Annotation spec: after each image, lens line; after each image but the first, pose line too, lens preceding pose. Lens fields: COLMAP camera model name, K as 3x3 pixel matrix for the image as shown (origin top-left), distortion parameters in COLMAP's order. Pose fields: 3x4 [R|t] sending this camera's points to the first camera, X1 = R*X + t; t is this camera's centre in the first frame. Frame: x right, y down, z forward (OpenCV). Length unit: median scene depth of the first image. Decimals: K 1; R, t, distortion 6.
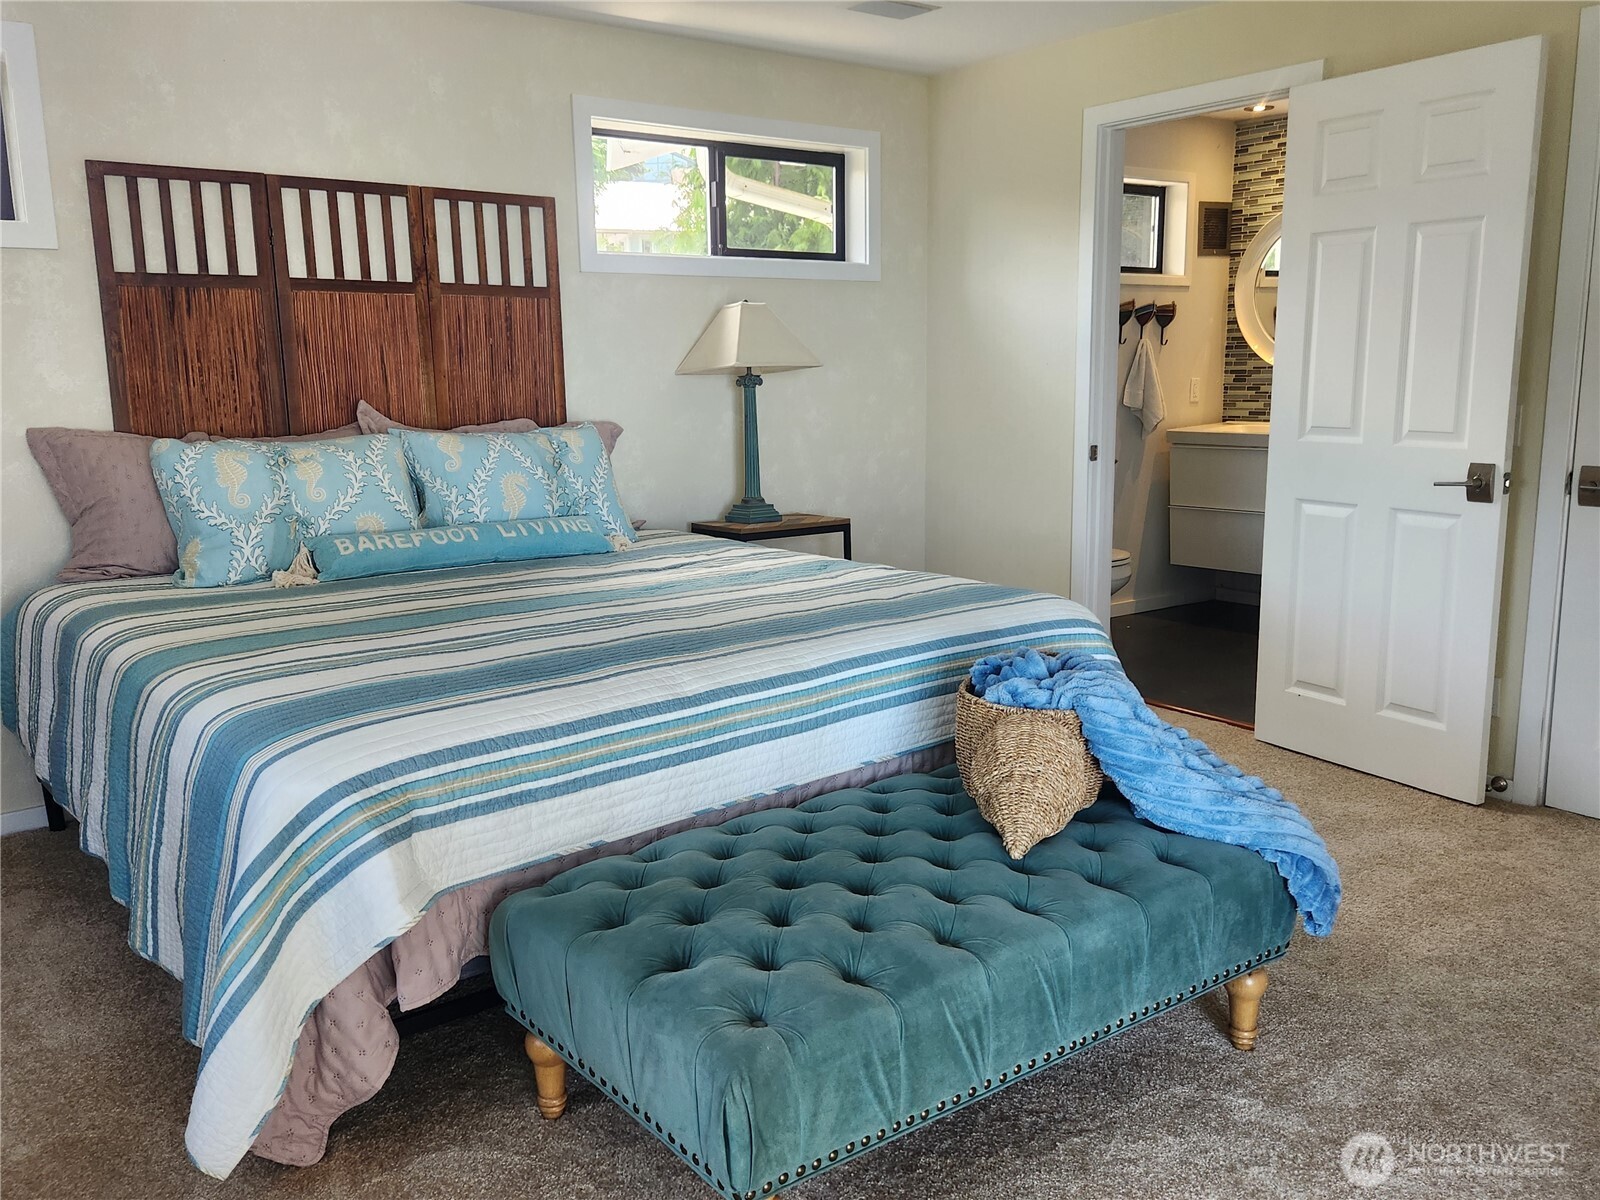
lens RADIAL K [[1318.4, 0, 800.0], [0, 1318.4, 600.0], [0, 0, 1]] dist [0.121016, -0.159110]
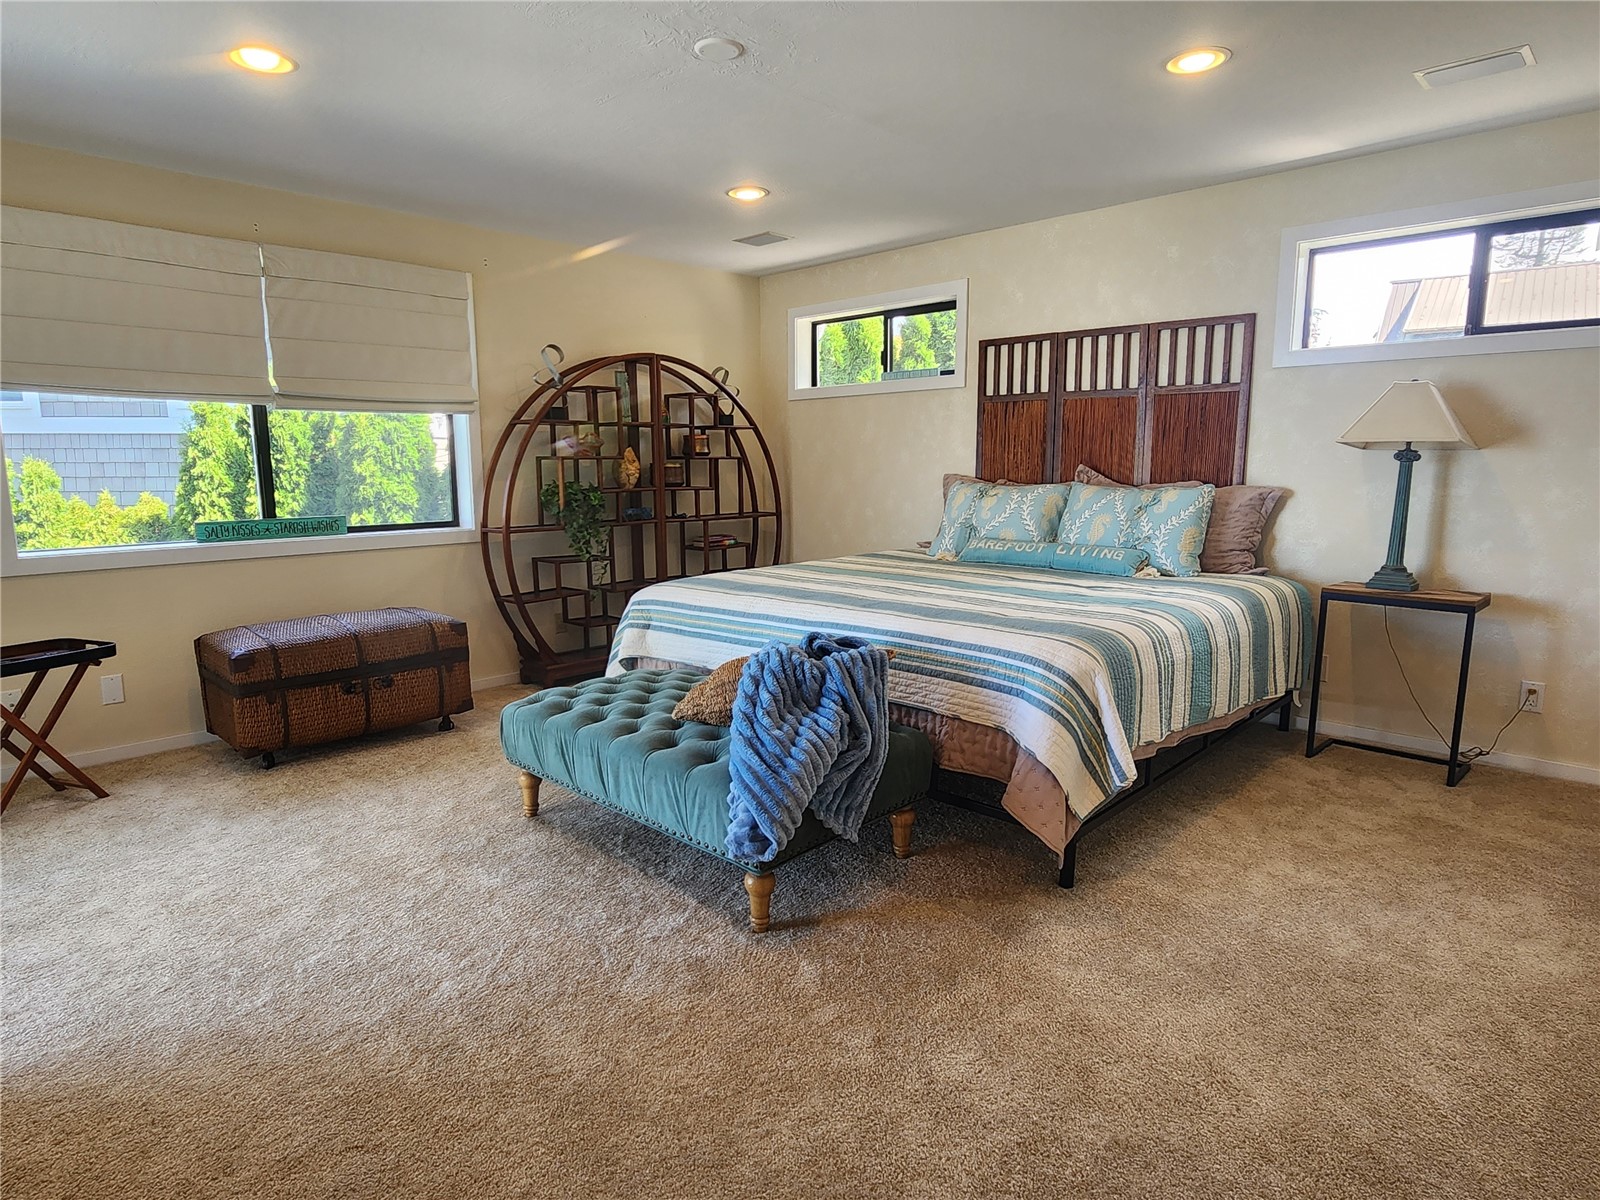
lens RADIAL K [[919.1, 0, 800.0], [0, 919.1, 600.0], [0, 0, 1]] dist [0.050933, 0.000513]
pose [[0.174444, 0.171104, -0.969687, 0.756640], [-0.173419, 0.974732, 0.140797, -0.090942], [0.969276, 0.143601, 0.199709, 0.485260]]
